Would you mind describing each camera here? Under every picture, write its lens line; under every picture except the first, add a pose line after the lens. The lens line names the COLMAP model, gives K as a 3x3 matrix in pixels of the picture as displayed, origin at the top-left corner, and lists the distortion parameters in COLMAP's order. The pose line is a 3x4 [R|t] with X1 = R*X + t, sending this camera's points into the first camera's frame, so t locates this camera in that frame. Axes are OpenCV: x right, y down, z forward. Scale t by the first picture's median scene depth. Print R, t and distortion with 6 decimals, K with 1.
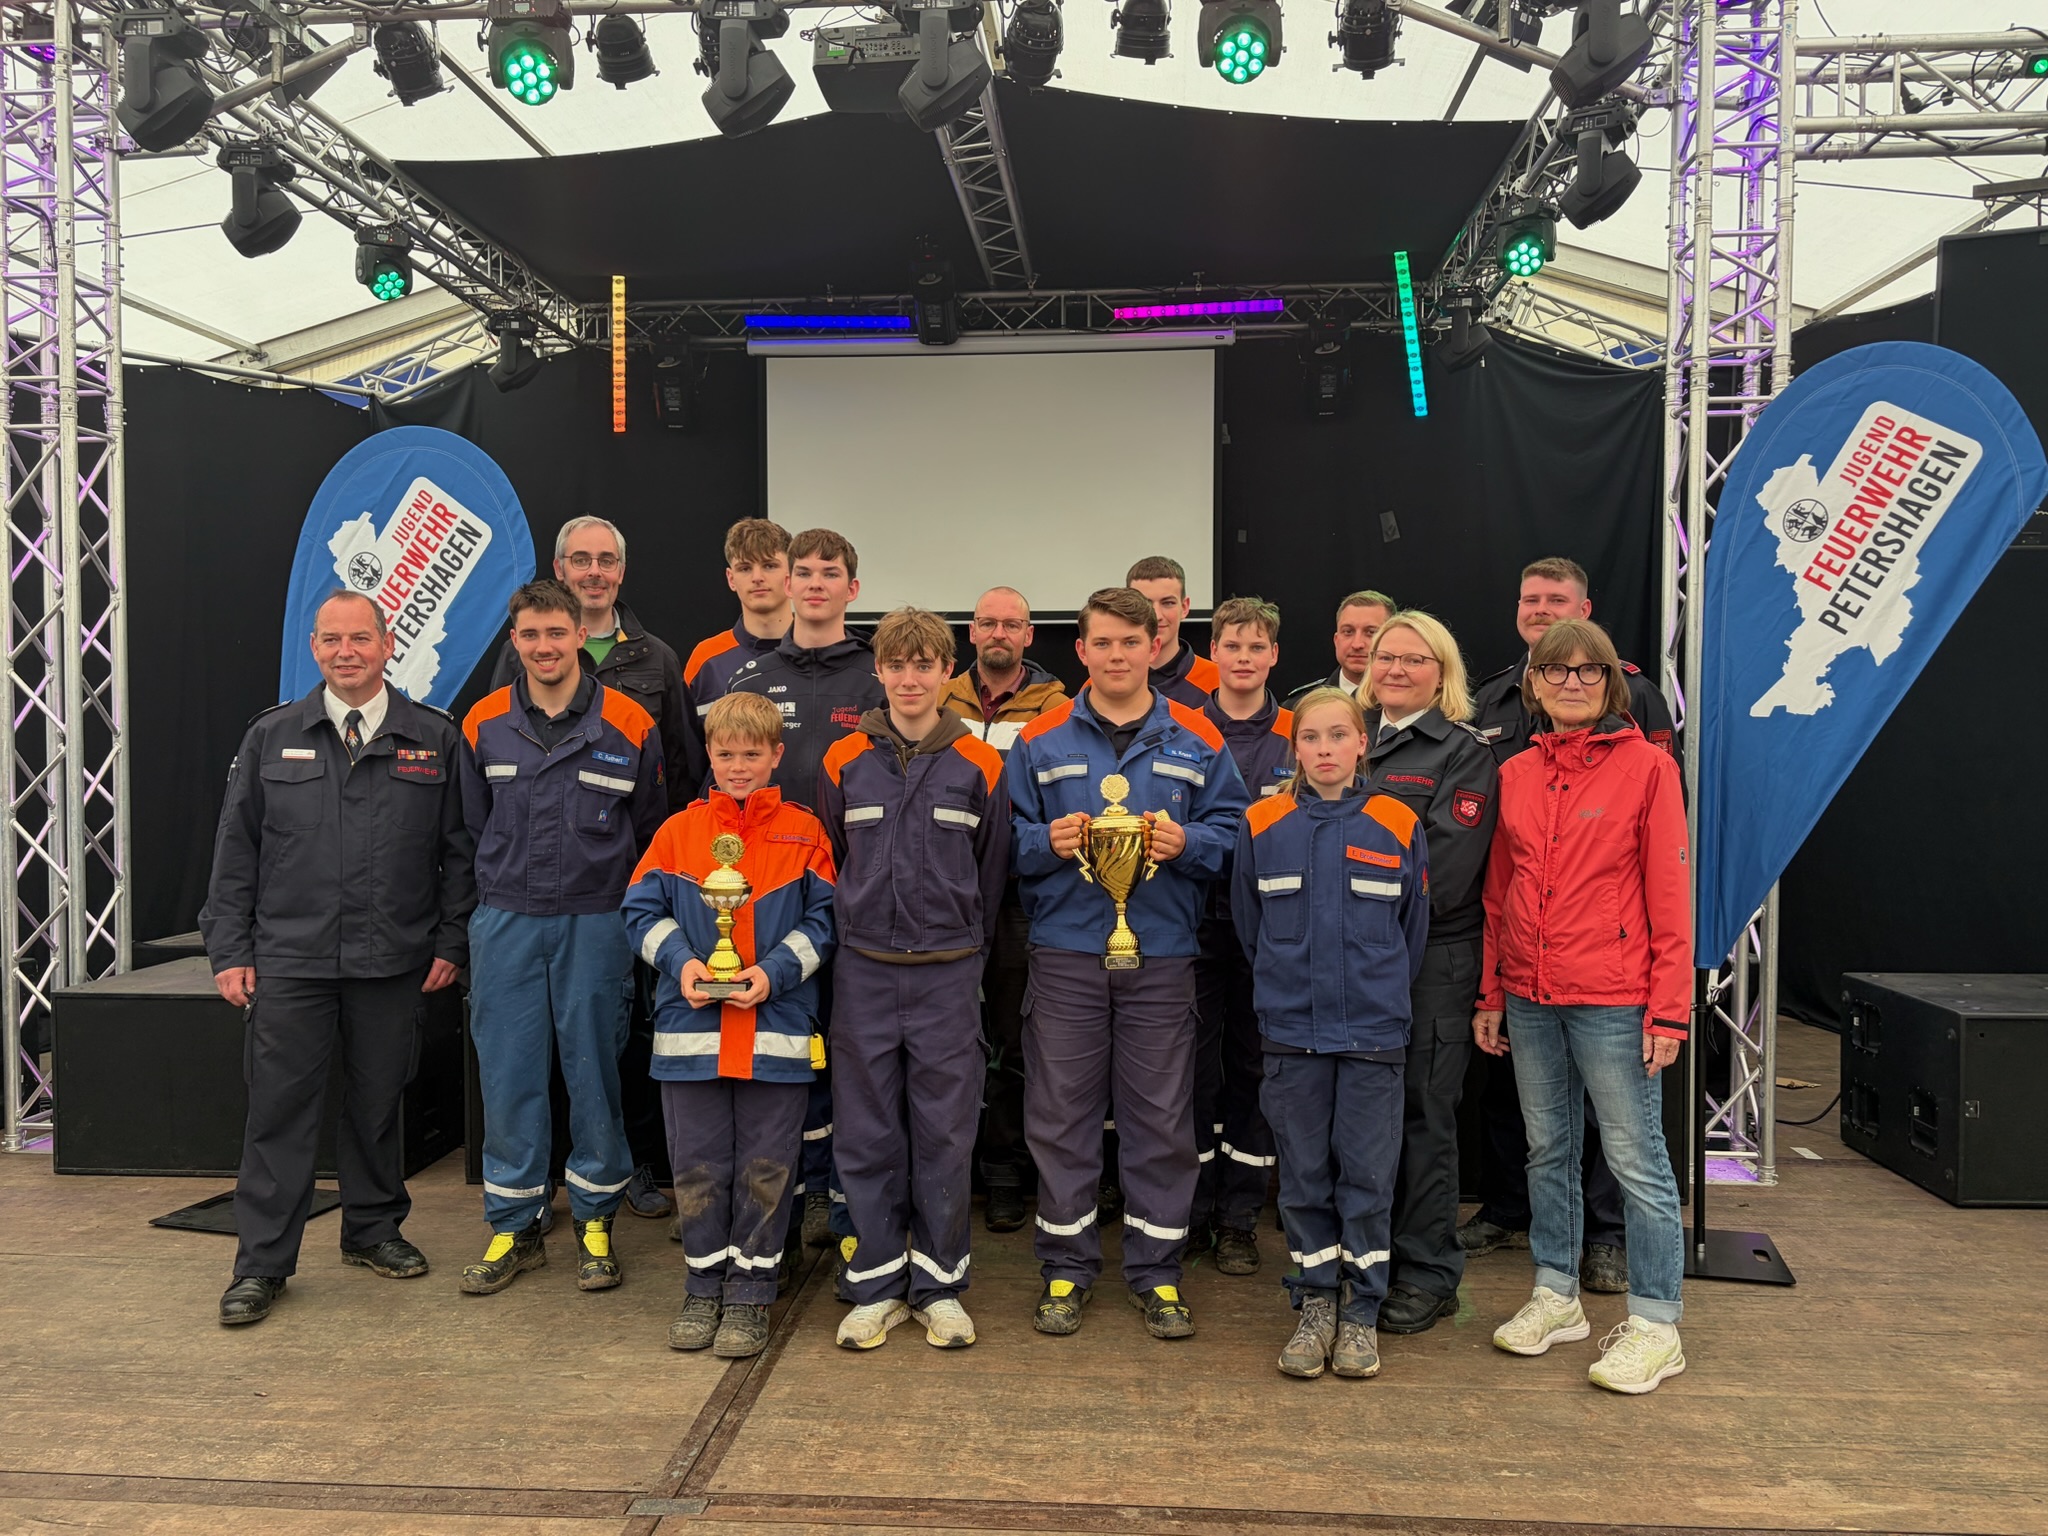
lens RADIAL K [[1586.3, 0, 1016.6], [0, 1586.3, 760.0], [0, 0, 1]] dist [0.049130, -0.053932]
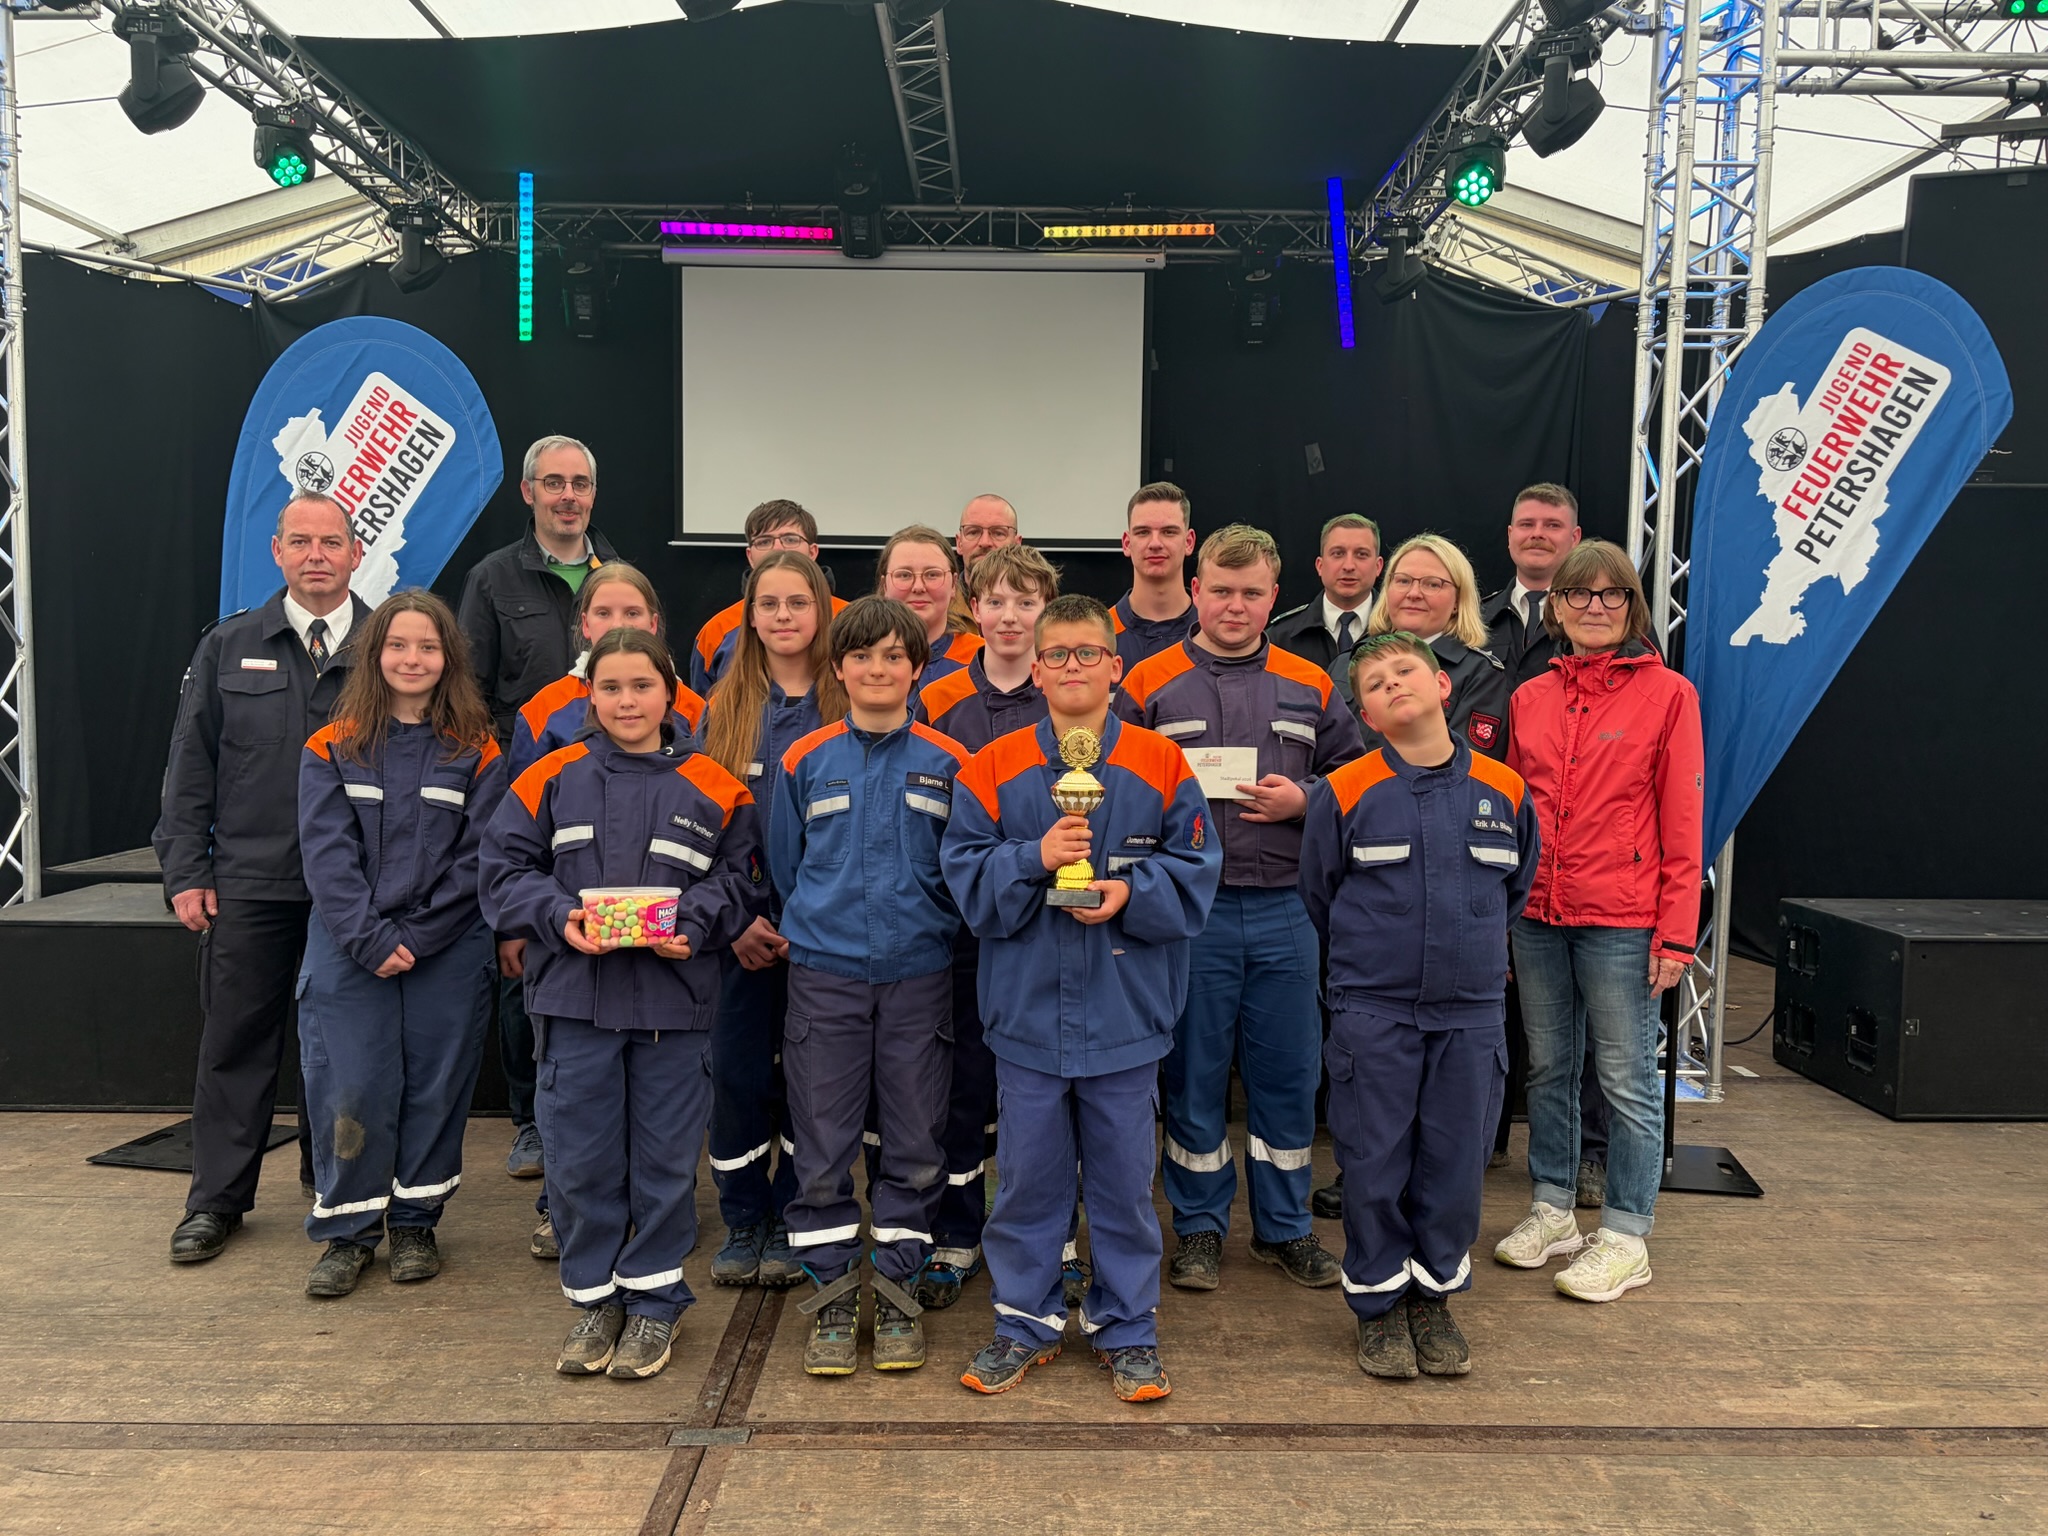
lens RADIAL K [[1585.0, 0, 1018.8], [0, 1585.0, 771.5], [0, 0, 1]] dist [0.046233, -0.048482]
pose [[0.996397, 0.006156, 0.084588, -0.065701], [-0.010274, 0.998779, 0.048331, 0.006841], [-0.084187, -0.049026, 0.995243, 0.019871]]
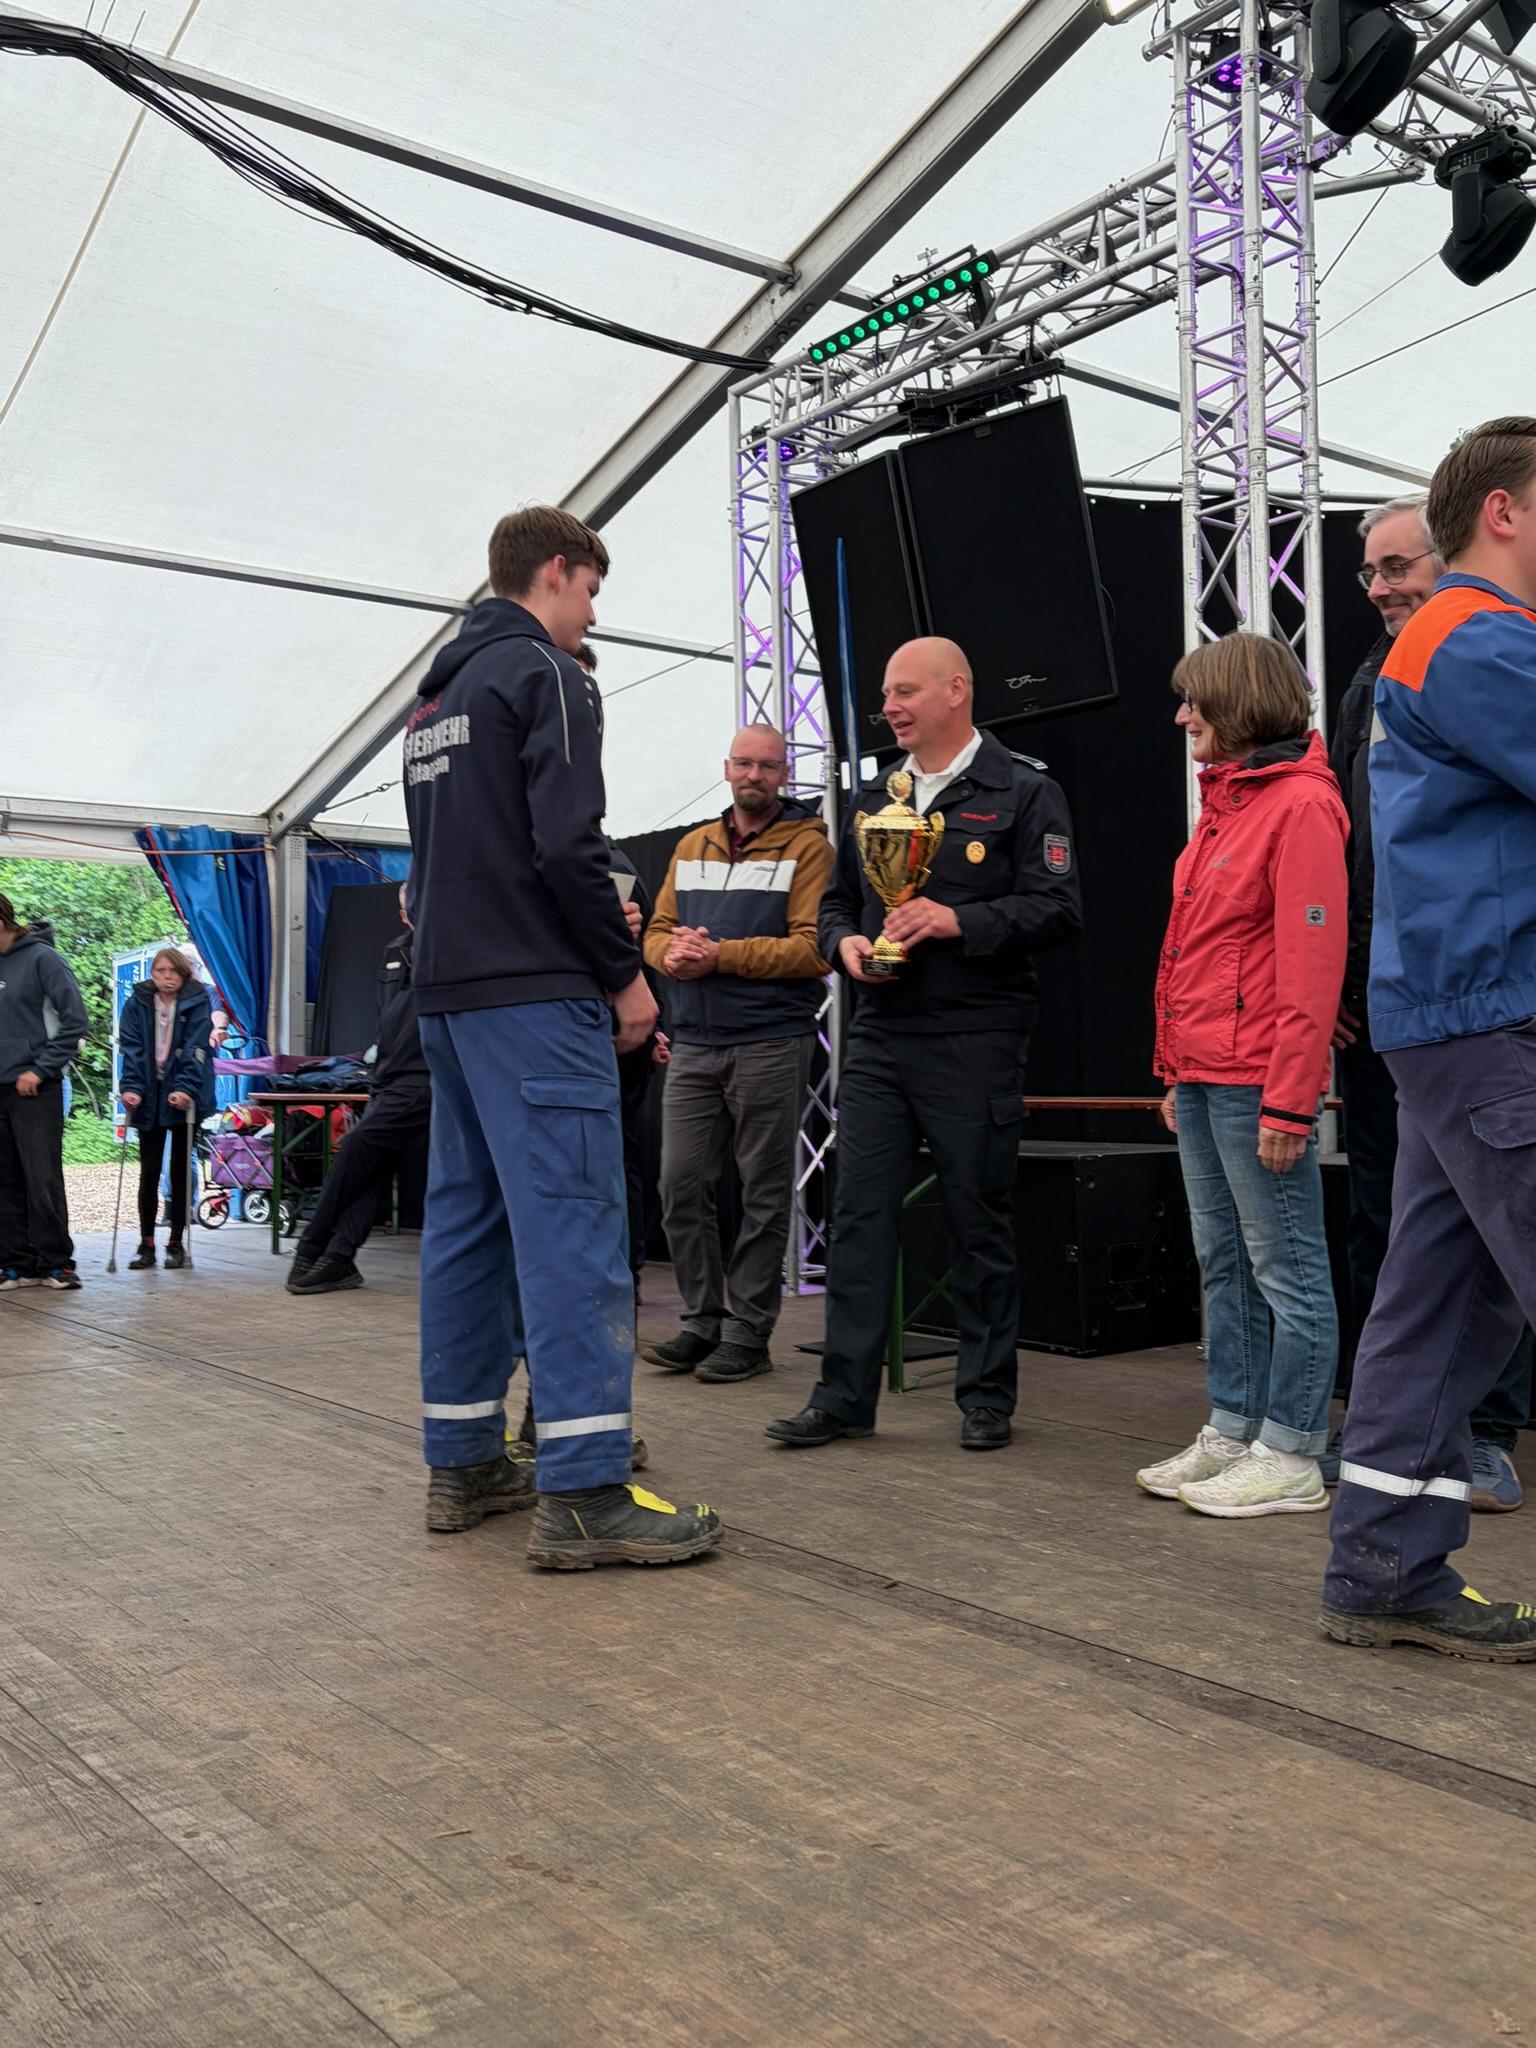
lens RADIAL K [[1843.6, 0, 756.7], [0, 1843.6, 996.5], [0, 0, 1]] dist [0.023758, 0.009009]
pose [[0.664948, -0.037887, -0.745928, -0.054026], [-0.005724, 0.998425, -0.055815, 0.114287], [0.746868, 0.041384, 0.663683, 0.176861]]
